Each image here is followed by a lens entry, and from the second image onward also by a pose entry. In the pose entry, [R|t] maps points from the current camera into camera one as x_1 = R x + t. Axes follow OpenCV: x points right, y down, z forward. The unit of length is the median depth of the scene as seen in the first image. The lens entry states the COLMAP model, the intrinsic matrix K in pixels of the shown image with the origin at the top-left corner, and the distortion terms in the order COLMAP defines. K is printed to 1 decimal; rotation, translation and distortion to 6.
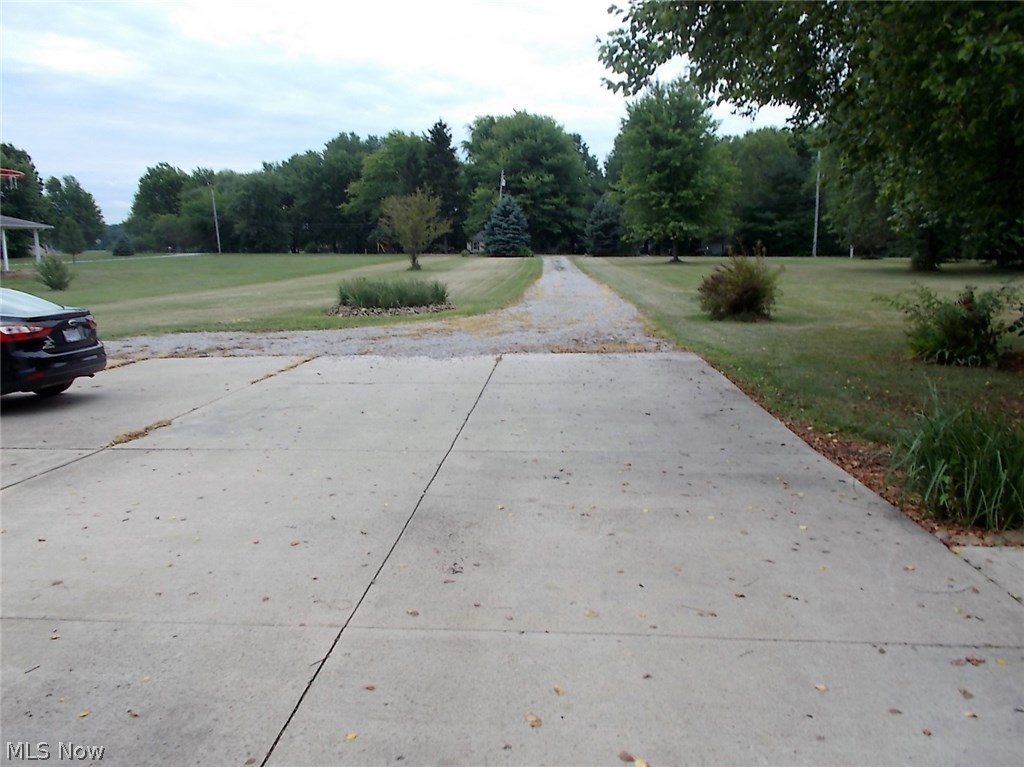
lens RADIAL K [[777.5, 0, 512.0], [0, 777.5, 383.5], [0, 0, 1]] dist [0.004379, 0.001517]
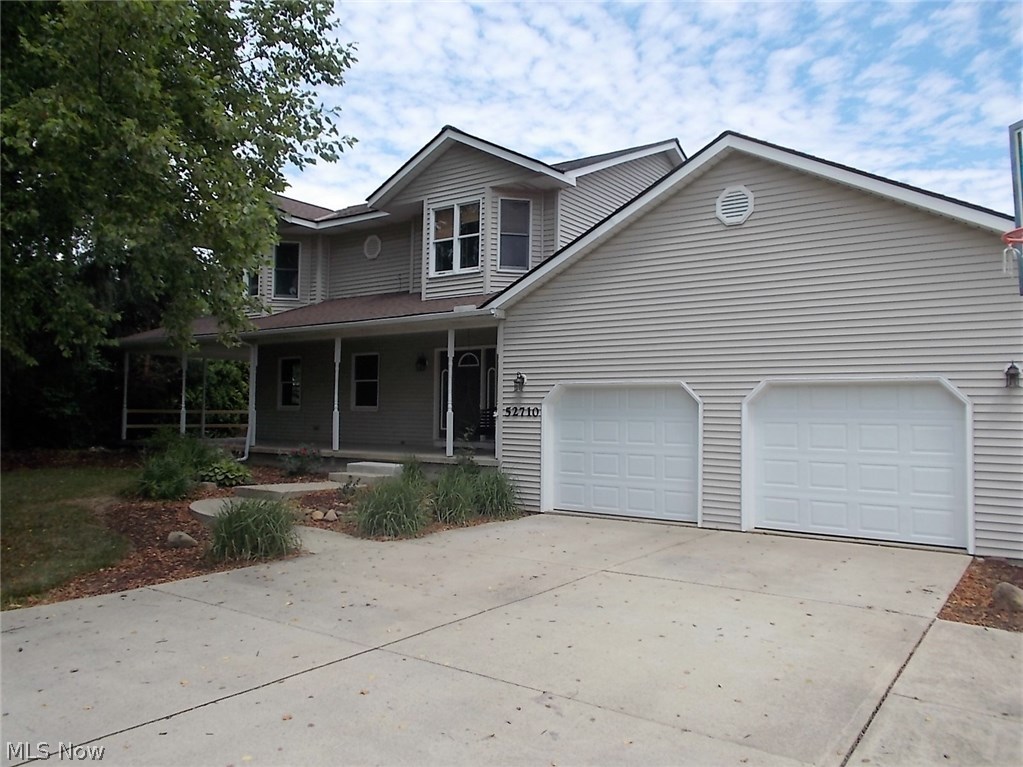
lens RADIAL K [[776.8, 0, 511.5], [0, 776.8, 383.5], [0, 0, 1]] dist [0.004379, 0.001517]
pose [[-0.850413, 0.014754, 0.525909, -0.777081], [0.079360, 0.991767, 0.100504, -0.319156], [-0.520096, 0.127206, -0.844582, 1.930526]]
